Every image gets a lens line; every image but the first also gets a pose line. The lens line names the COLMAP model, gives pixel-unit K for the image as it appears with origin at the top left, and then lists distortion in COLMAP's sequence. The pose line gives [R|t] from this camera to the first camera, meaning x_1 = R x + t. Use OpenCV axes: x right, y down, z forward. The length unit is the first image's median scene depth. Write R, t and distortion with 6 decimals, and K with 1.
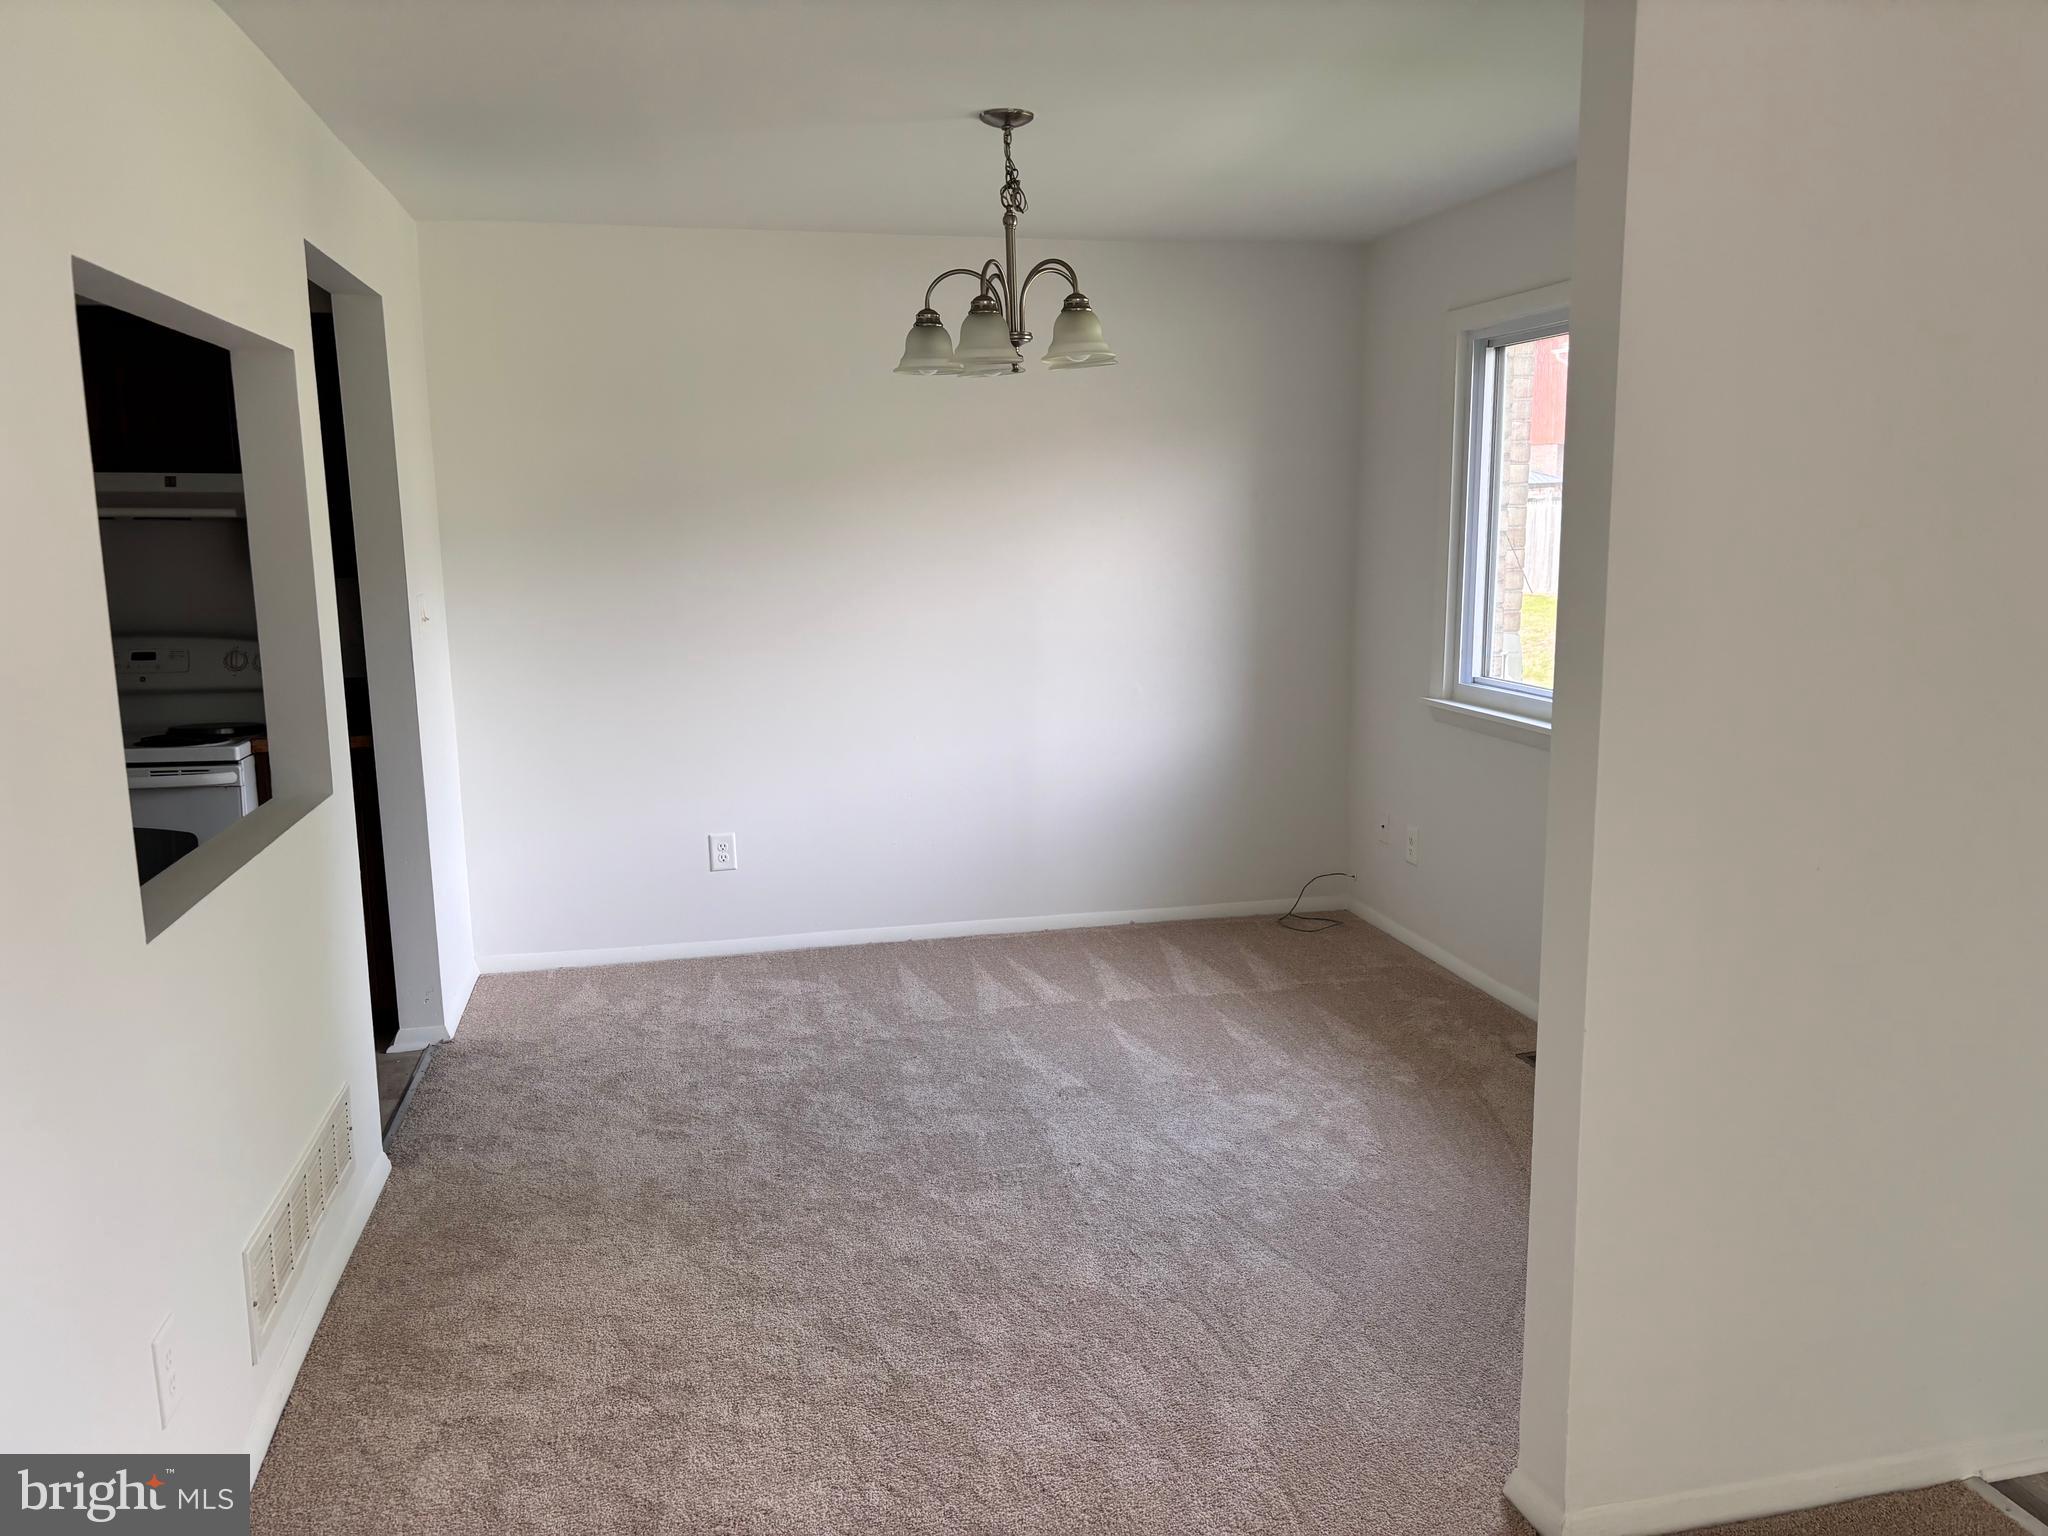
lens RADIAL K [[1531.1, 0, 1027.5], [0, 1531.1, 772.2], [0, 0, 1]] dist [0.018493, -0.018471]
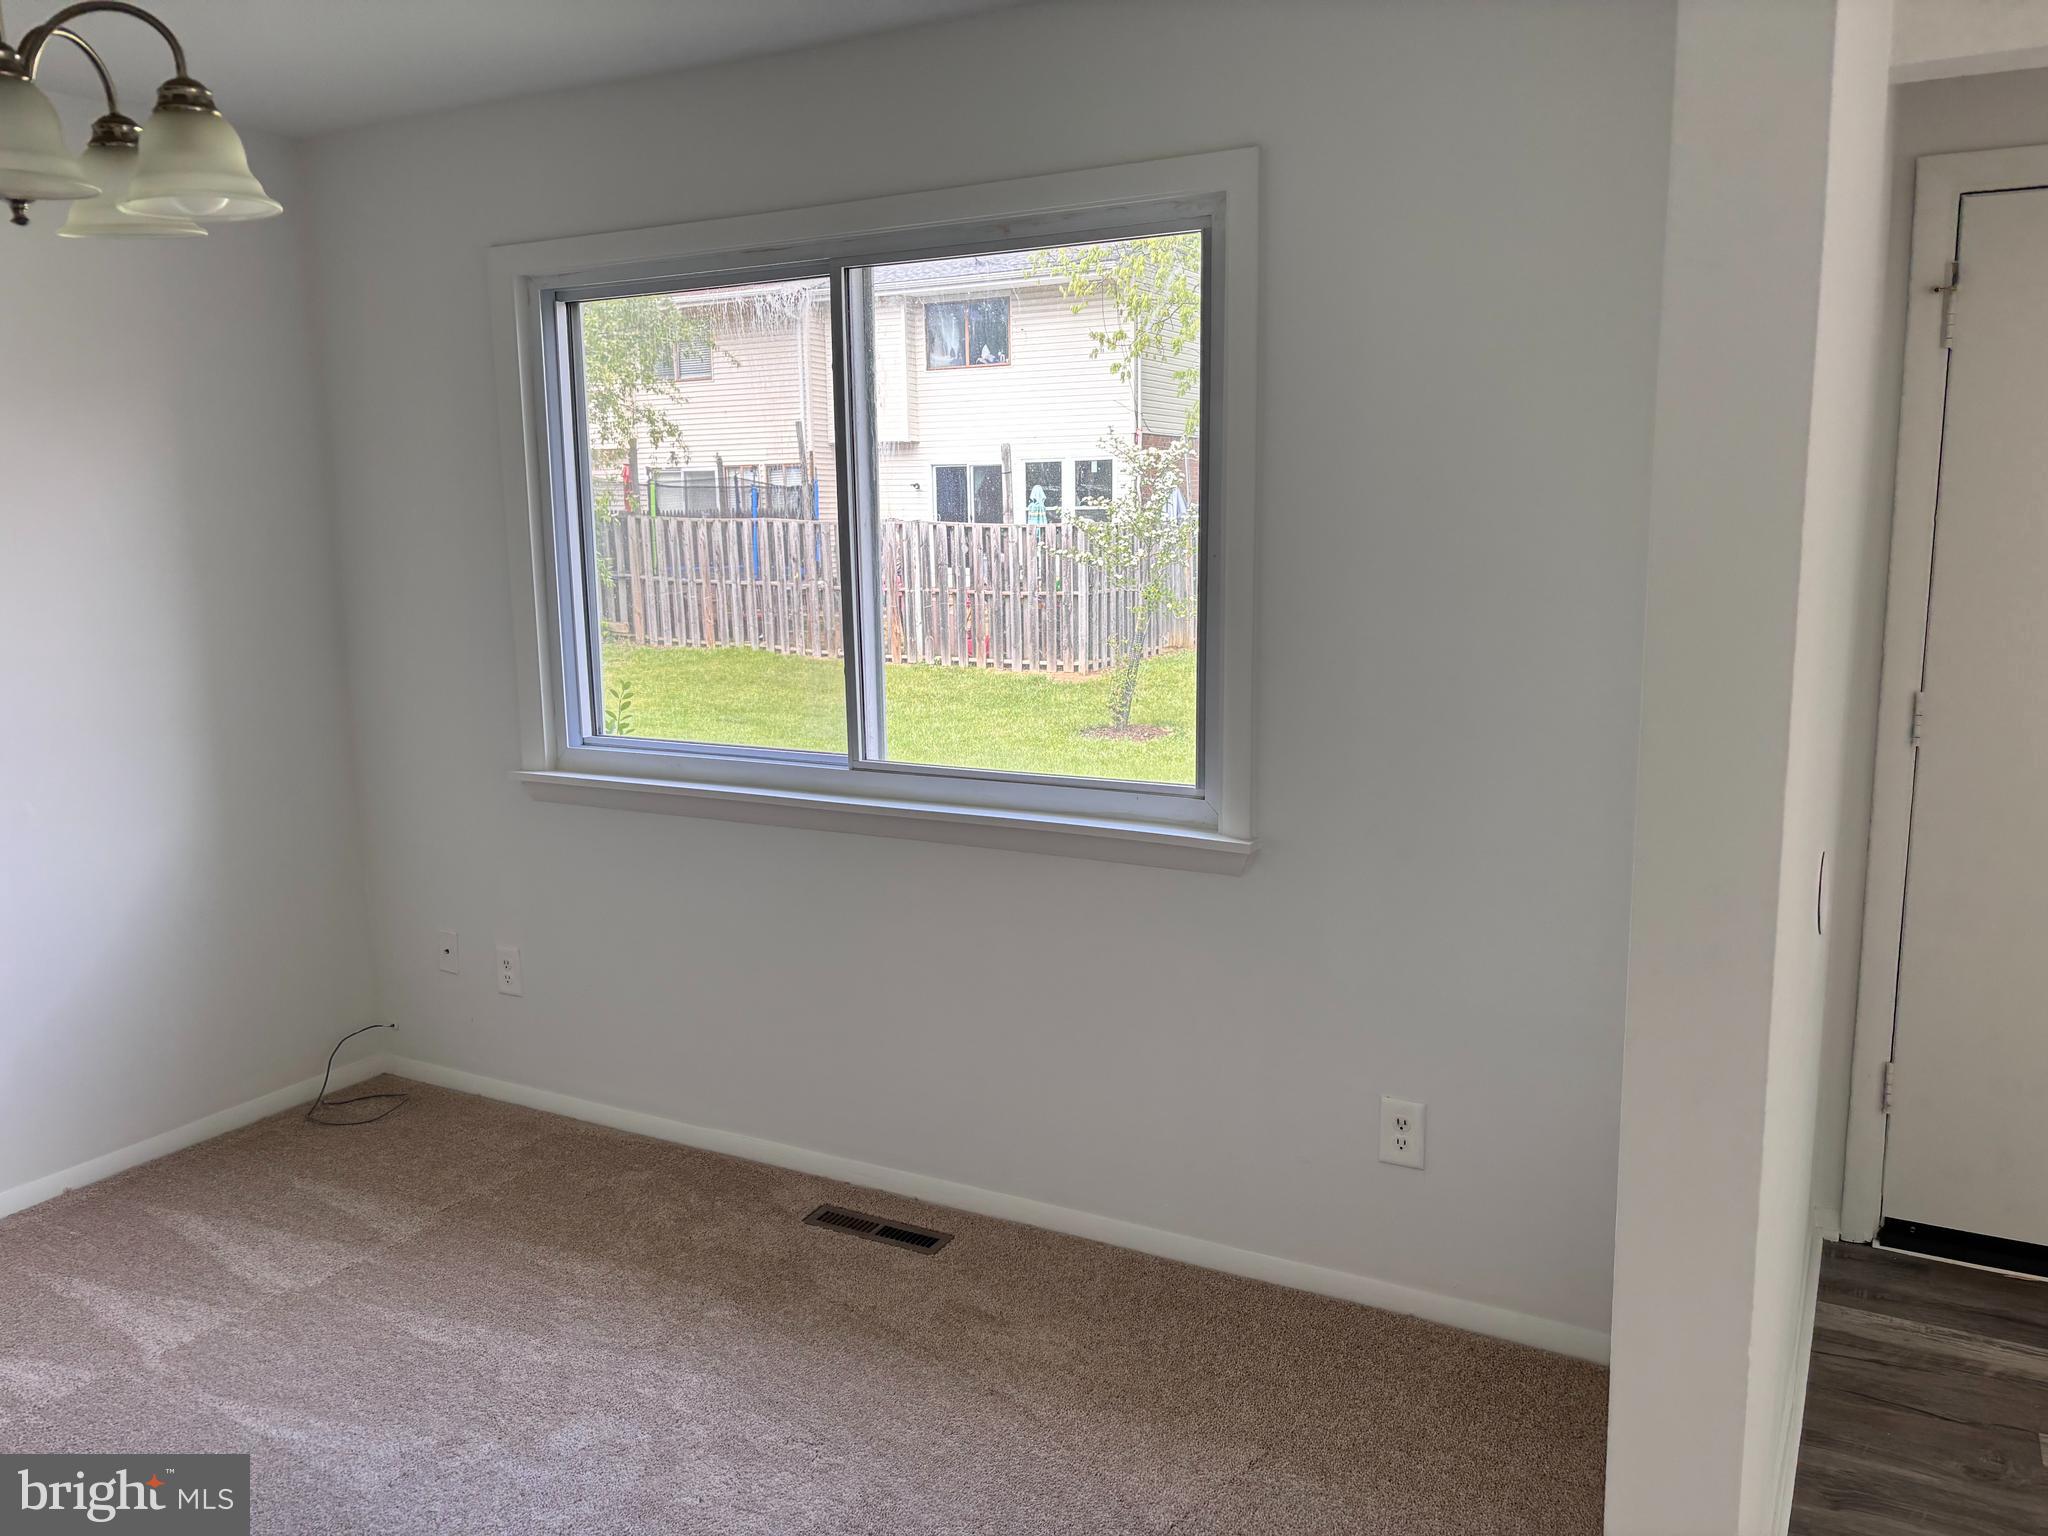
lens RADIAL K [[1531.1, 0, 1026.8], [0, 1531.1, 771.7], [0, 0, 1]] dist [0.018493, -0.018471]
pose [[0.652255, -0.122369, 0.748057, -0.138893], [0.130522, 0.990274, 0.048186, -0.054213], [-0.746678, 0.066208, 0.661883, 0.342018]]
